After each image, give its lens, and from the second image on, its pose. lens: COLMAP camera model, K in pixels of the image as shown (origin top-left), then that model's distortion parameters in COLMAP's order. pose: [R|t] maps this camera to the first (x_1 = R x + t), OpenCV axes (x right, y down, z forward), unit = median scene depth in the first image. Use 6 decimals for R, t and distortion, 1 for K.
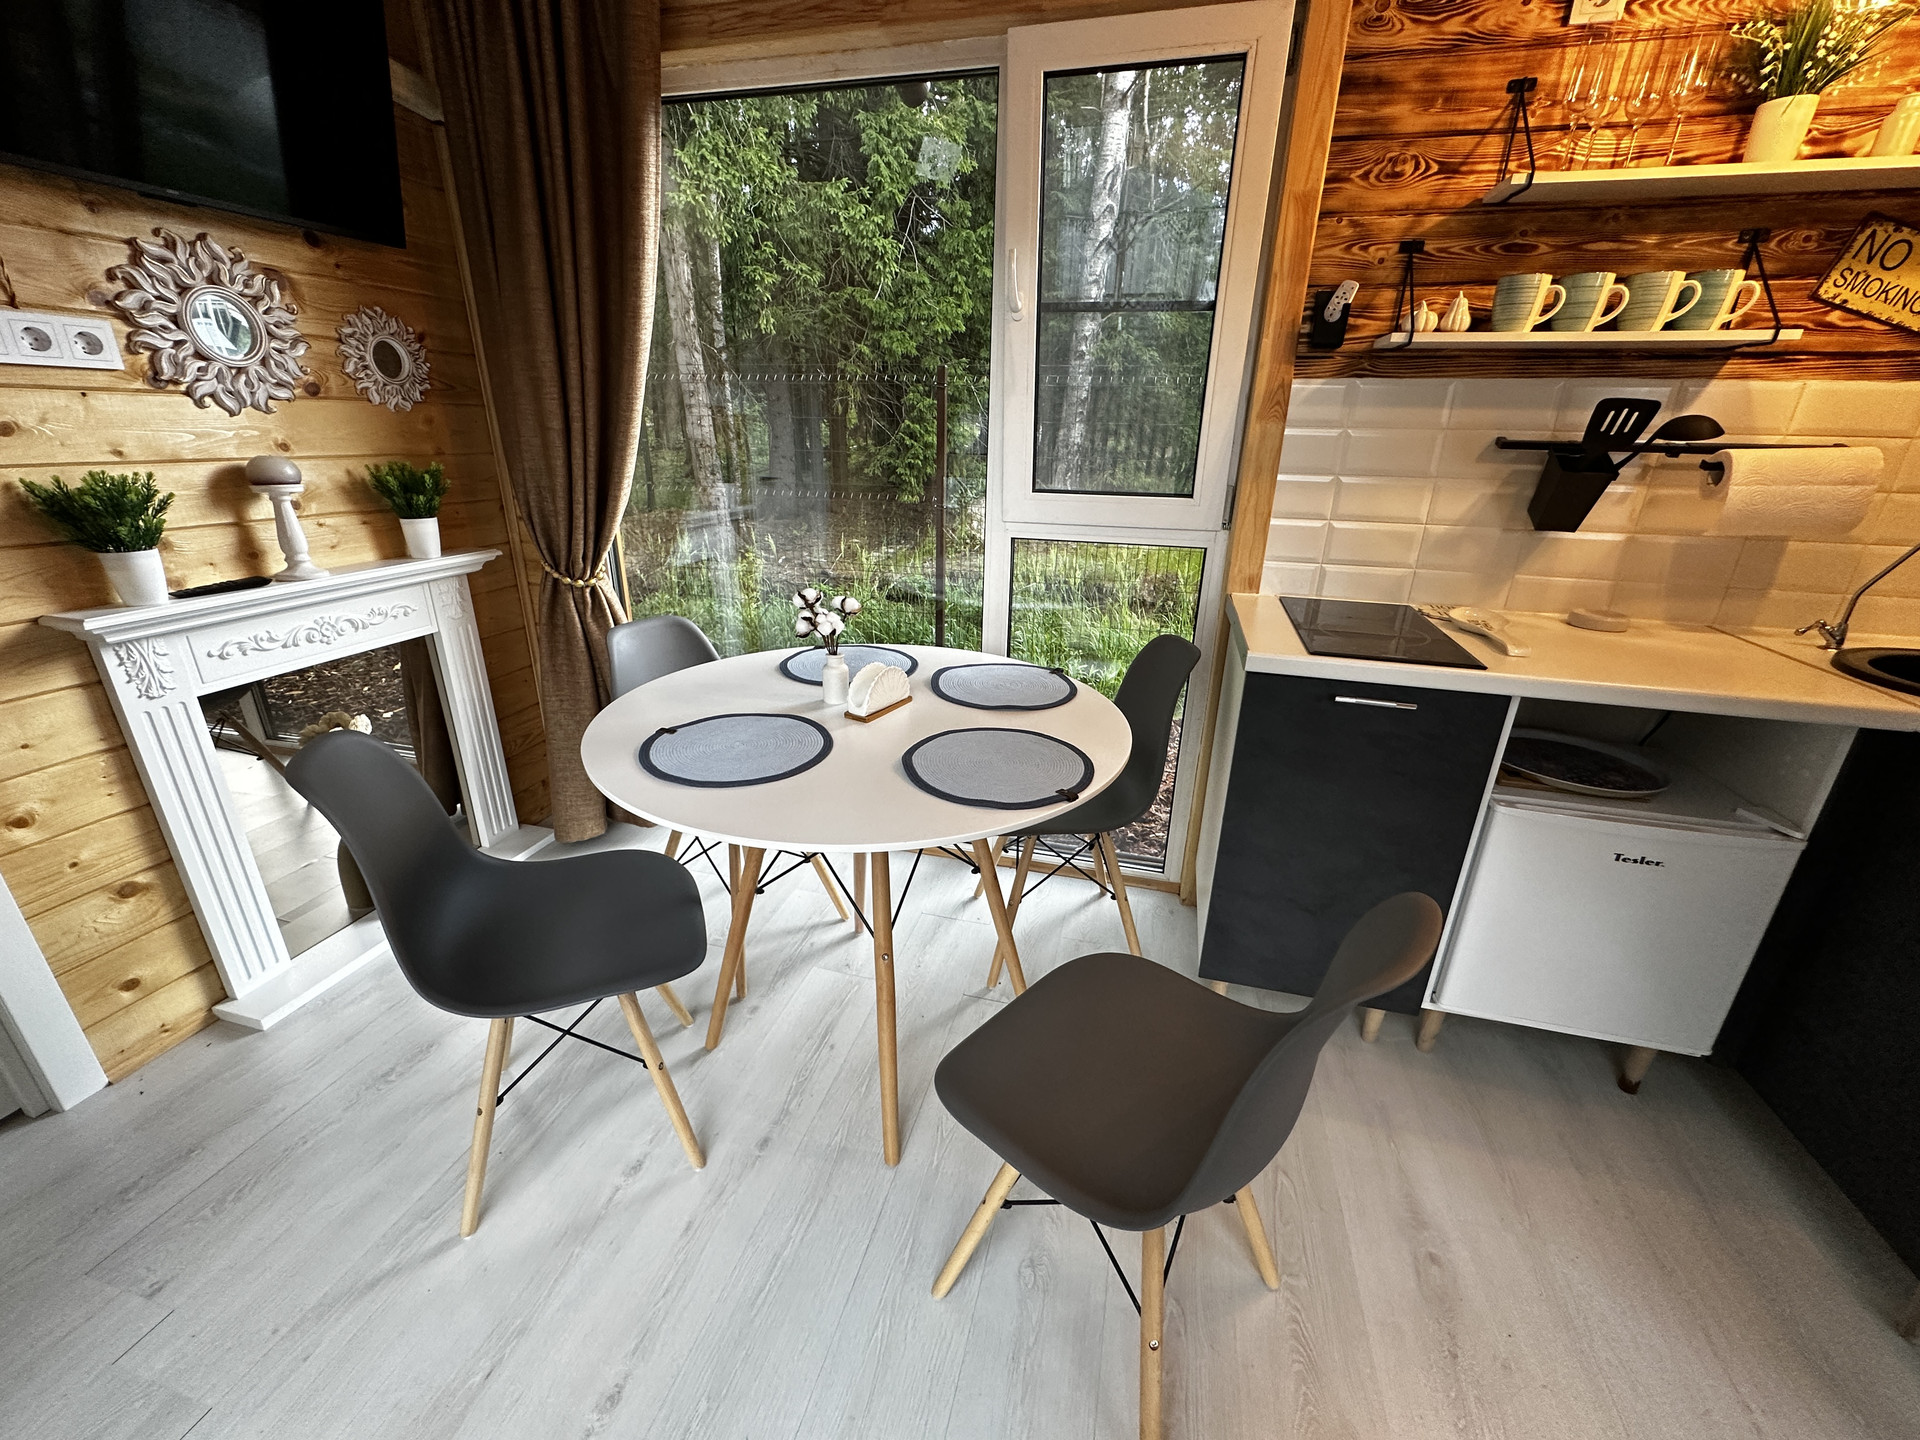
lens RADIAL K [[763.1, 0, 959.2], [0, 763.1, 720.0], [0, 0, 1]] dist [-0.005792, 0.001220]
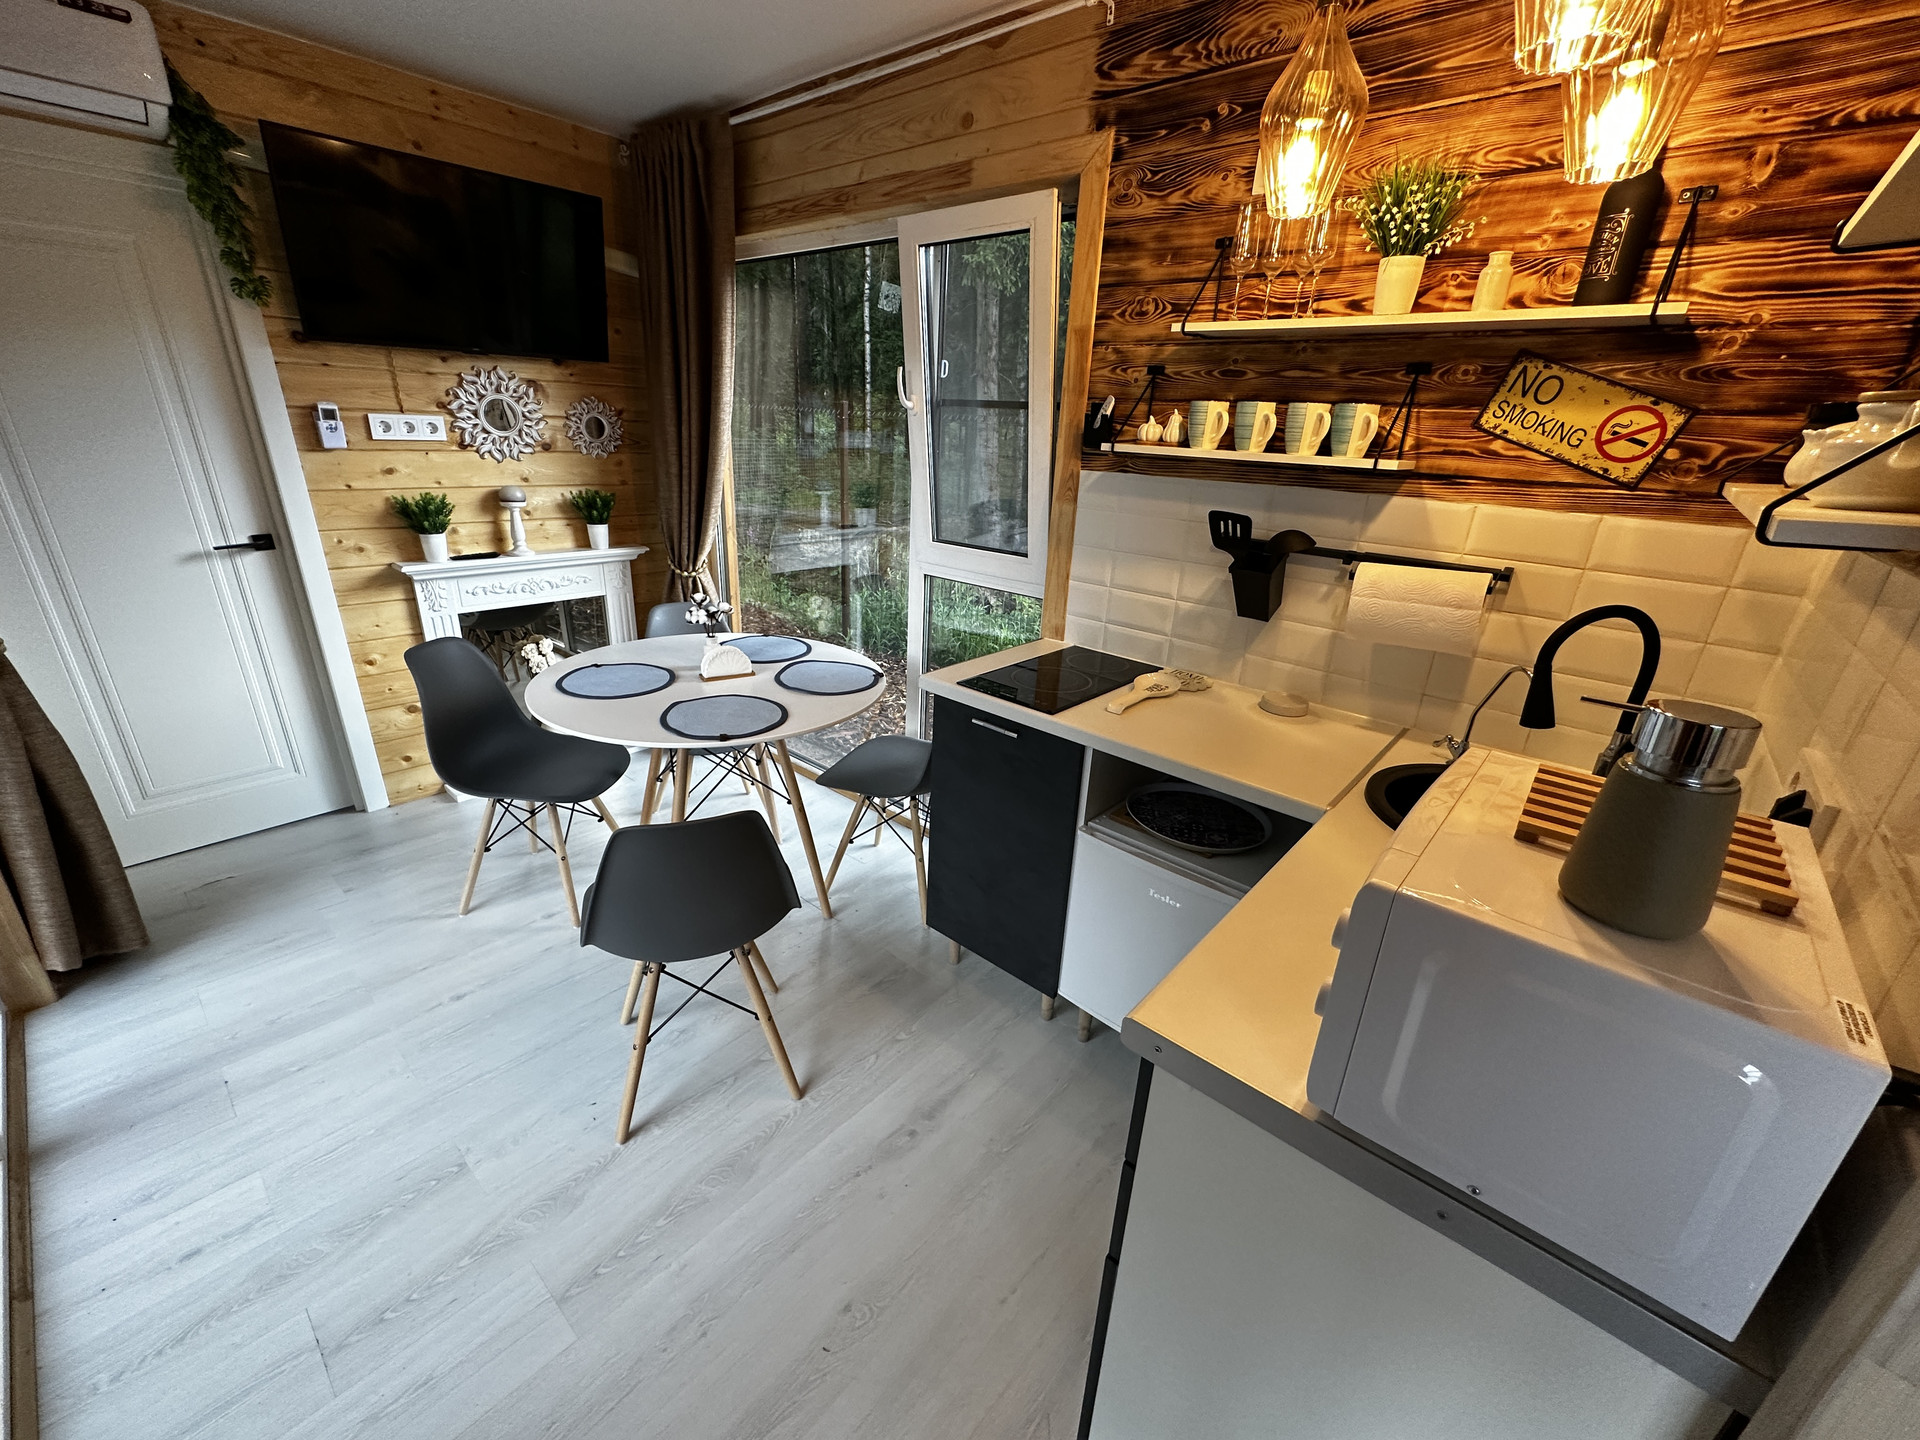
lens RADIAL K [[763.1, 0, 964.7], [0, 763.1, 719.9], [0, 0, 1]] dist [-0.005792, 0.001220]
pose [[0.899268, 0.179988, -0.398650, 0.912444], [-0.185241, 0.982358, 0.025666, -0.053817], [0.396236, 0.050766, 0.916744, -0.199631]]
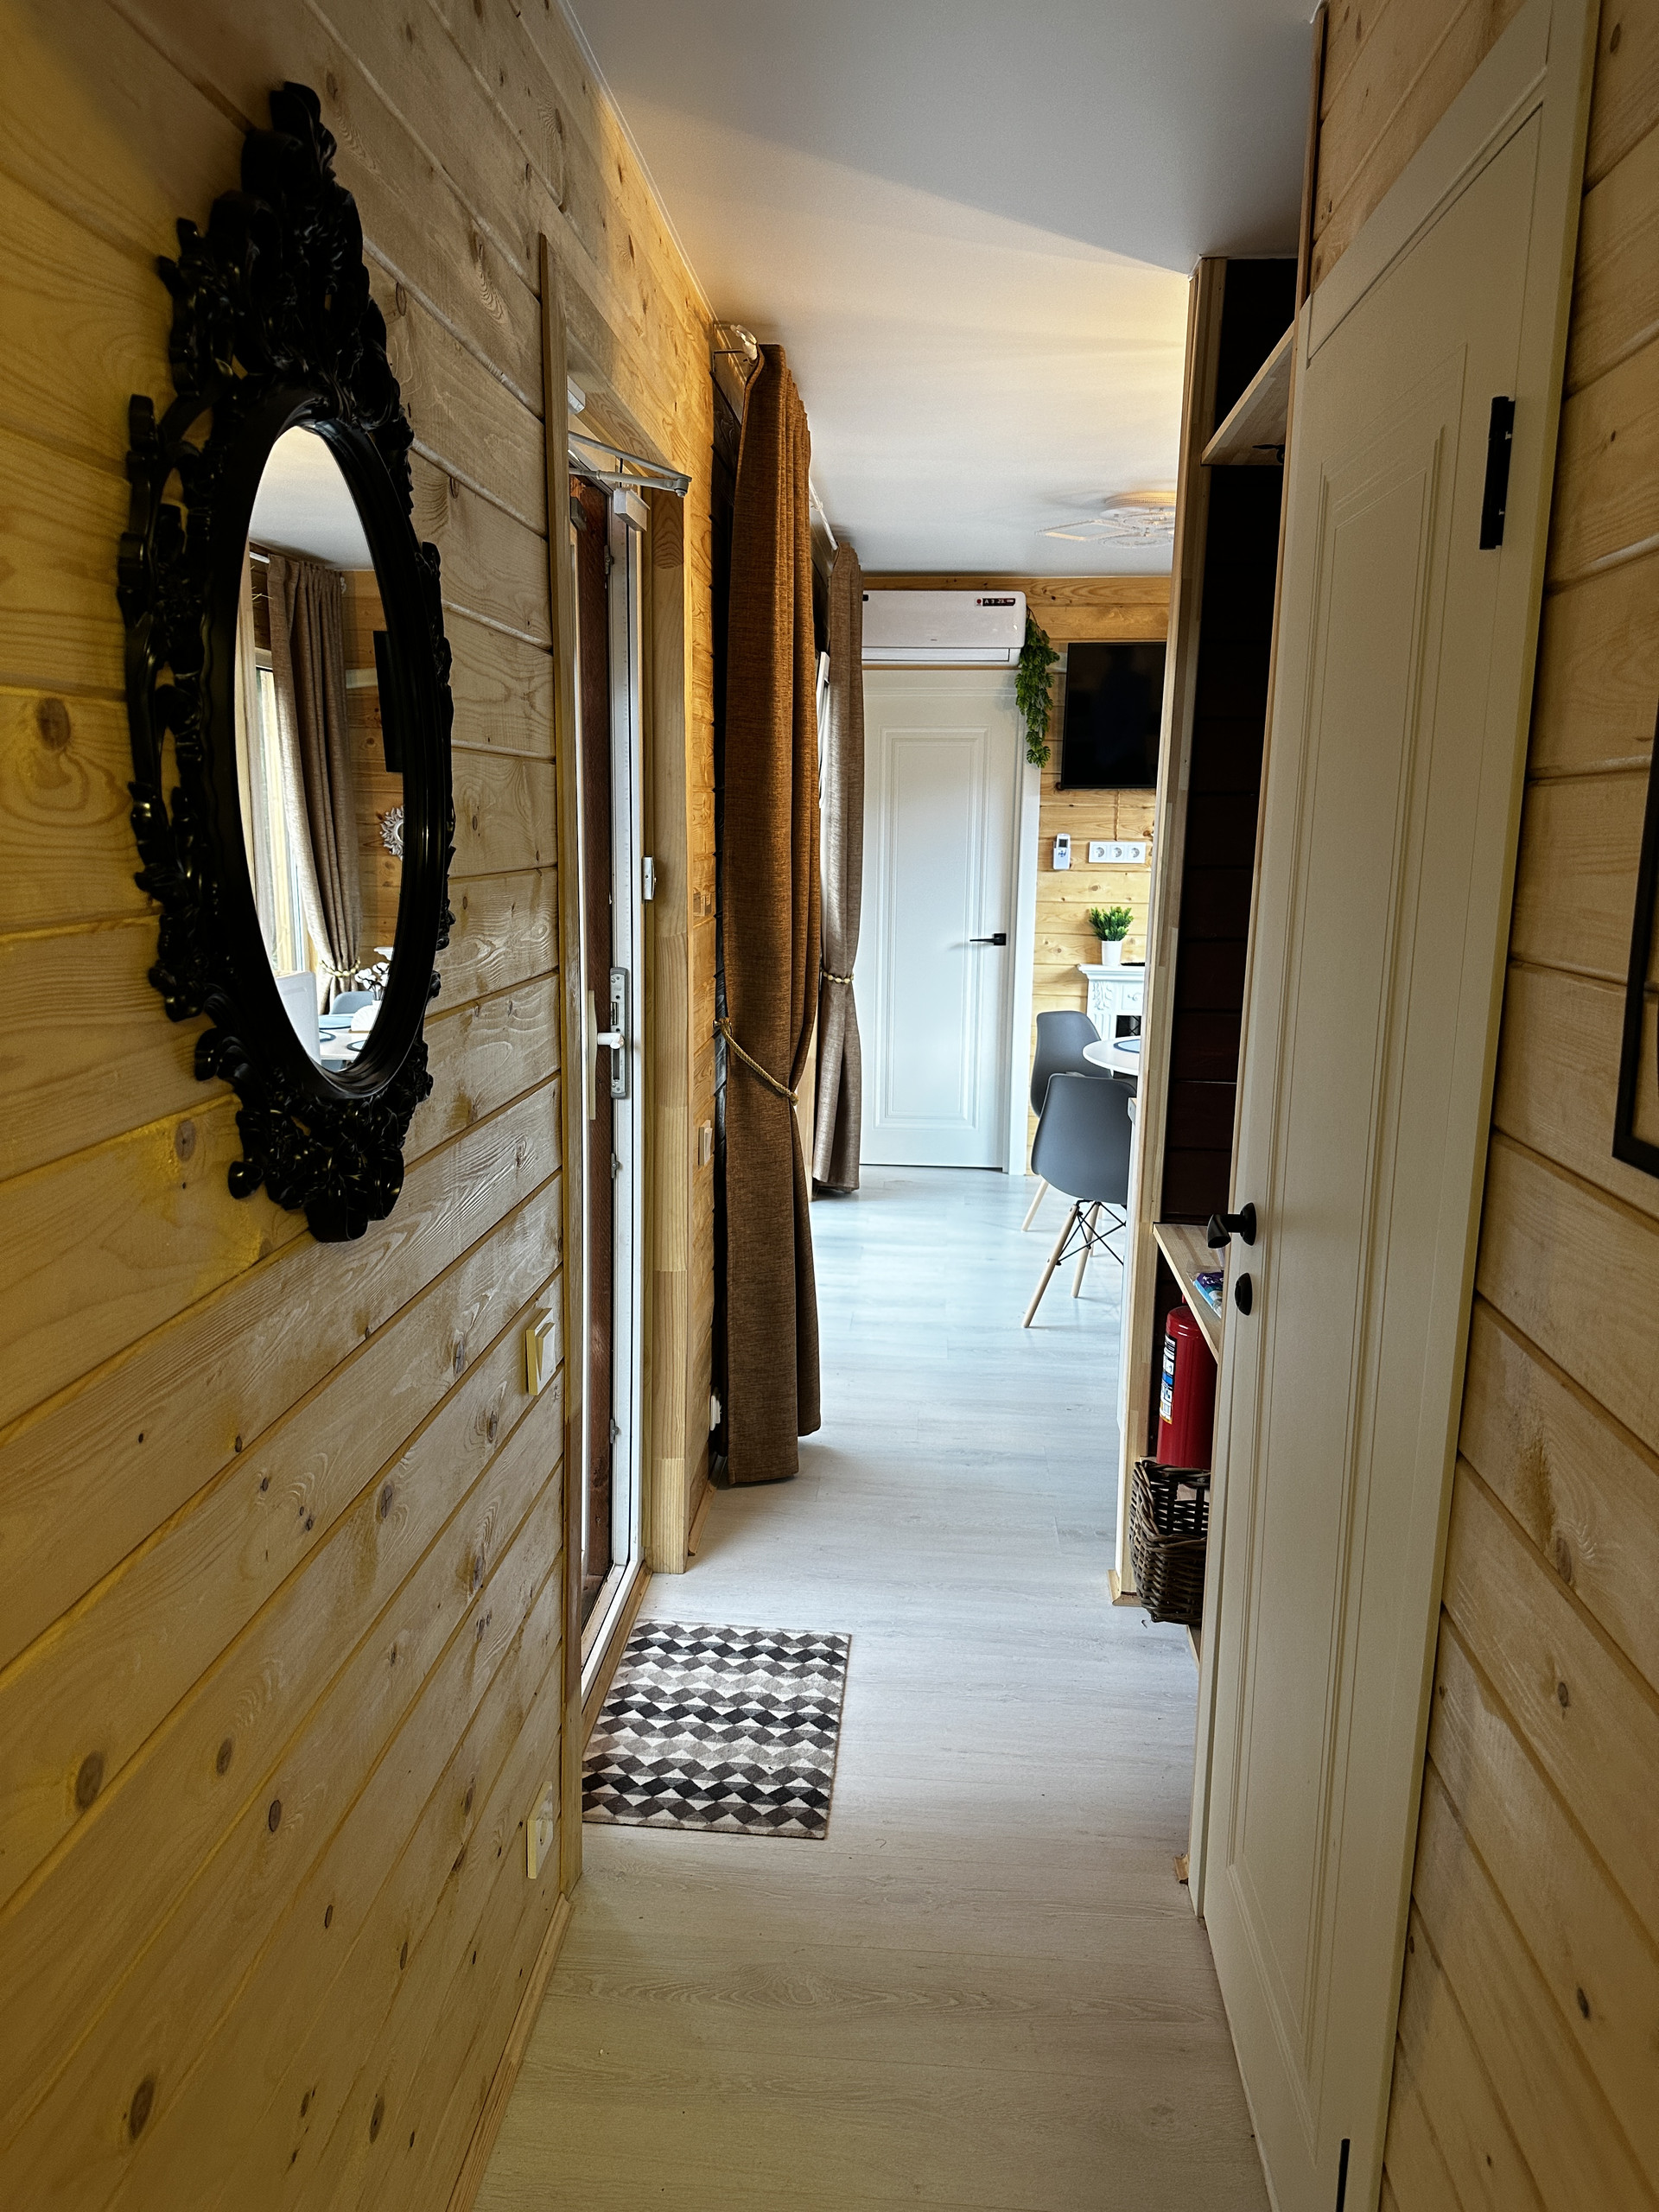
lens RADIAL K [[1540.5, 0, 804.1], [0, 1540.5, 1171.5], [0, 0, 1]] dist [0.056359, -0.070370]
pose [[0.170110, 0.202954, -0.964299, 2.989759], [-0.363436, 0.922498, 0.130044, 0.125139], [0.915957, 0.328339, 0.230687, -0.589589]]
